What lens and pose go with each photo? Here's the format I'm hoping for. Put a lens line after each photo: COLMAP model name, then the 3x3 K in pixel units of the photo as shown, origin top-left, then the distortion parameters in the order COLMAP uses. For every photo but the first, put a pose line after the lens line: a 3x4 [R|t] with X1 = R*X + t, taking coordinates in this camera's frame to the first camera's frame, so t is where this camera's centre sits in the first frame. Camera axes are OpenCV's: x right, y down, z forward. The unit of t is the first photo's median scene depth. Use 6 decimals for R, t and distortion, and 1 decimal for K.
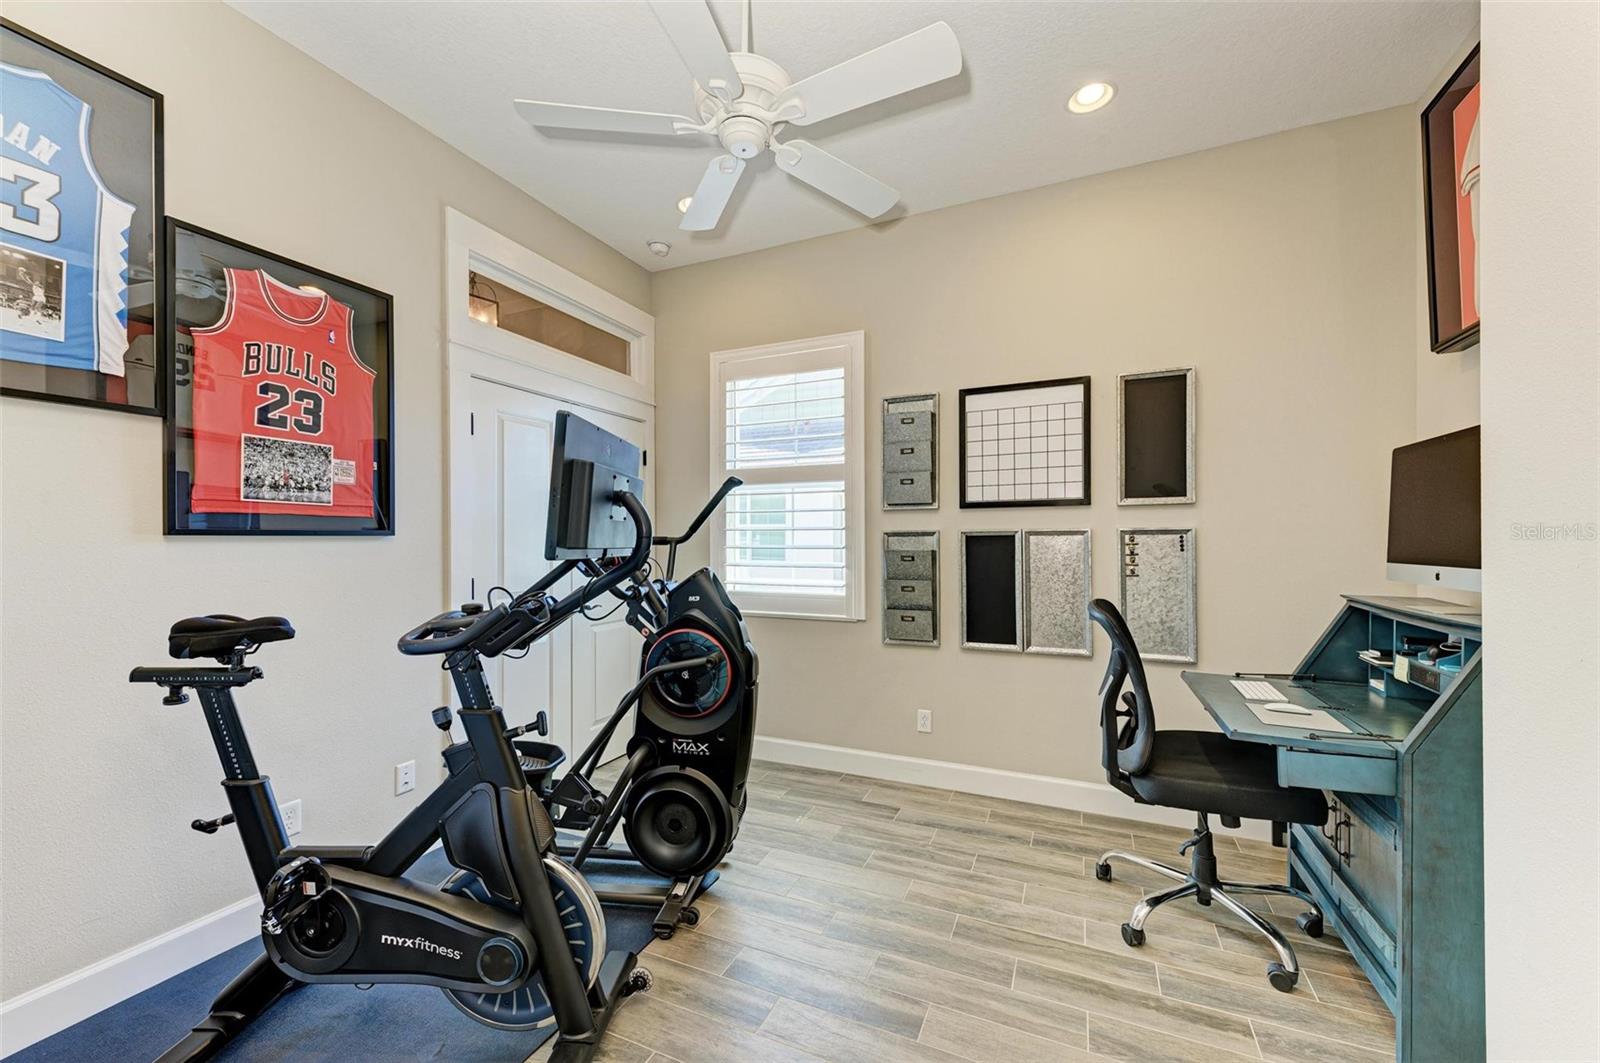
lens RADIAL K [[618.5, 0, 799.8], [0, 618.5, 539.6], [0, 0, 1]] dist [0.013593, -0.000177]
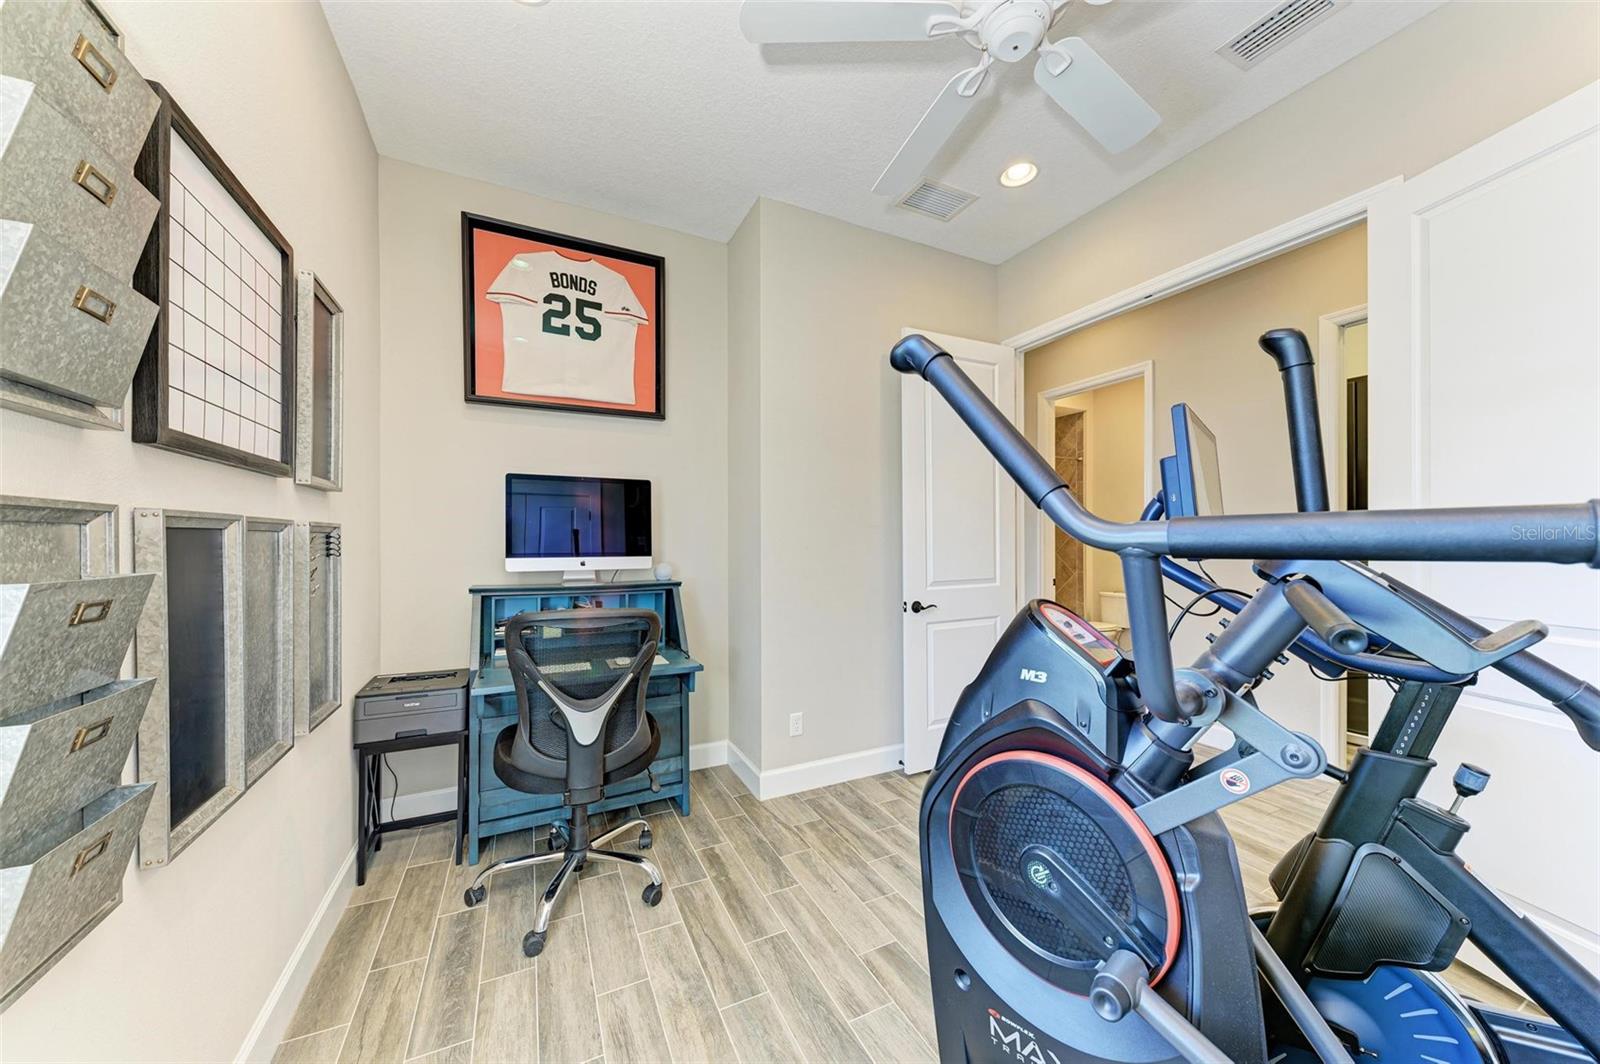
lens RADIAL K [[560.0, 0, 802.1], [0, 560.0, 536.2], [0, 0, 1]] dist [0.000441, 0.000042]
pose [[-0.773778, 0.006145, 0.633427, -0.301595], [0.002647, 0.999976, -0.006467, -0.000203], [-0.633452, -0.003328, -0.773775, 1.567241]]
